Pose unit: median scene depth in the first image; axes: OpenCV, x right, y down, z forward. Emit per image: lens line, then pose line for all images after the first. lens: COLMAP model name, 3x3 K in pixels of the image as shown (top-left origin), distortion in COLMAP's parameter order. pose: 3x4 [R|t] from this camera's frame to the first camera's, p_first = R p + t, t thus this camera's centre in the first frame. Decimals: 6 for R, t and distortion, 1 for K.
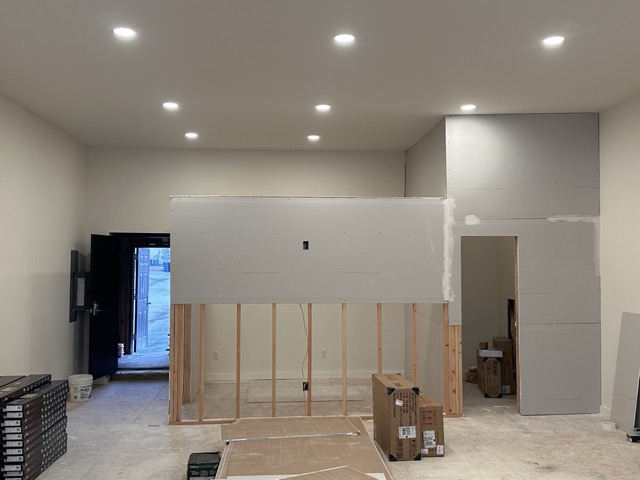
lens RADIAL K [[700.2, 0, 319.5], [0, 700.2, 236.3], [0, 0, 1]] dist [0.085932, 0.000000]
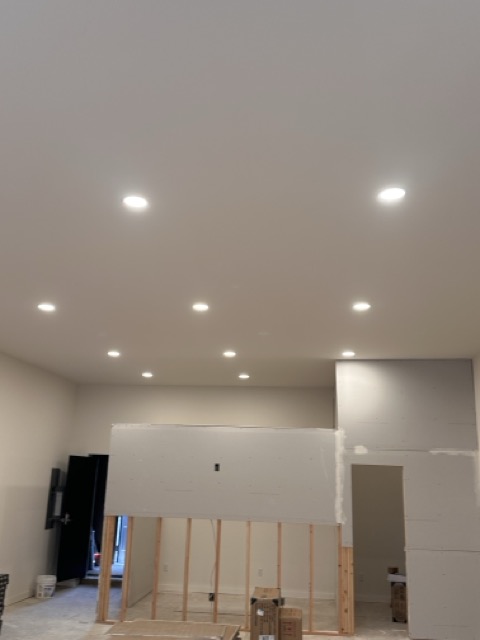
lens RADIAL K [[633.6, 0, 229.7], [0, 633.6, 320.2], [0, 0, 1]] dist [0.100708, 0.000000]
pose [[0.979921, -0.015568, -0.198779, 0.218382], [-0.028694, 0.975558, -0.217860, 0.003930], [0.197312, 0.219190, 0.955523, -0.089156]]
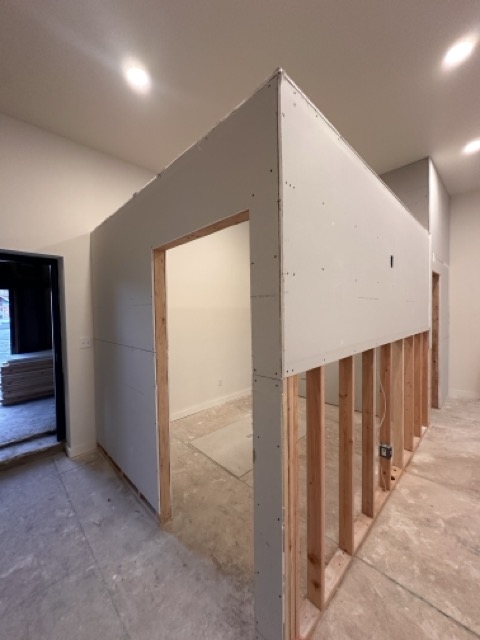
lens RADIAL K [[255.6, 0, 240.6], [0, 255.6, 319.6], [0, 0, 1]] dist [-0.004210, 0.000913]
pose [[0.758300, -0.035171, 0.650956, -0.303978], [-0.005200, 0.998186, 0.059988, 0.056142], [-0.651885, -0.048874, 0.756741, 0.885026]]
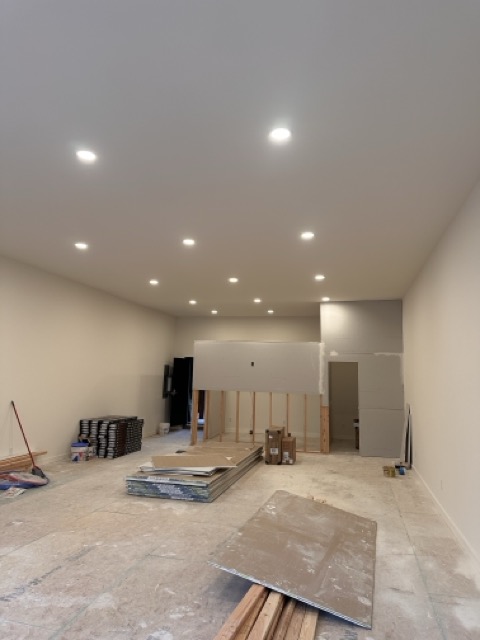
lens RADIAL K [[446.5, 0, 237.3], [0, 446.5, 303.0], [0, 0, 1]] dist [0.073296, -0.084045]
pose [[0.950737, -0.022847, -0.309157, 0.354517], [-0.017225, 0.991847, -0.126269, 0.000517], [0.309521, 0.125373, 0.942591, -0.312559]]
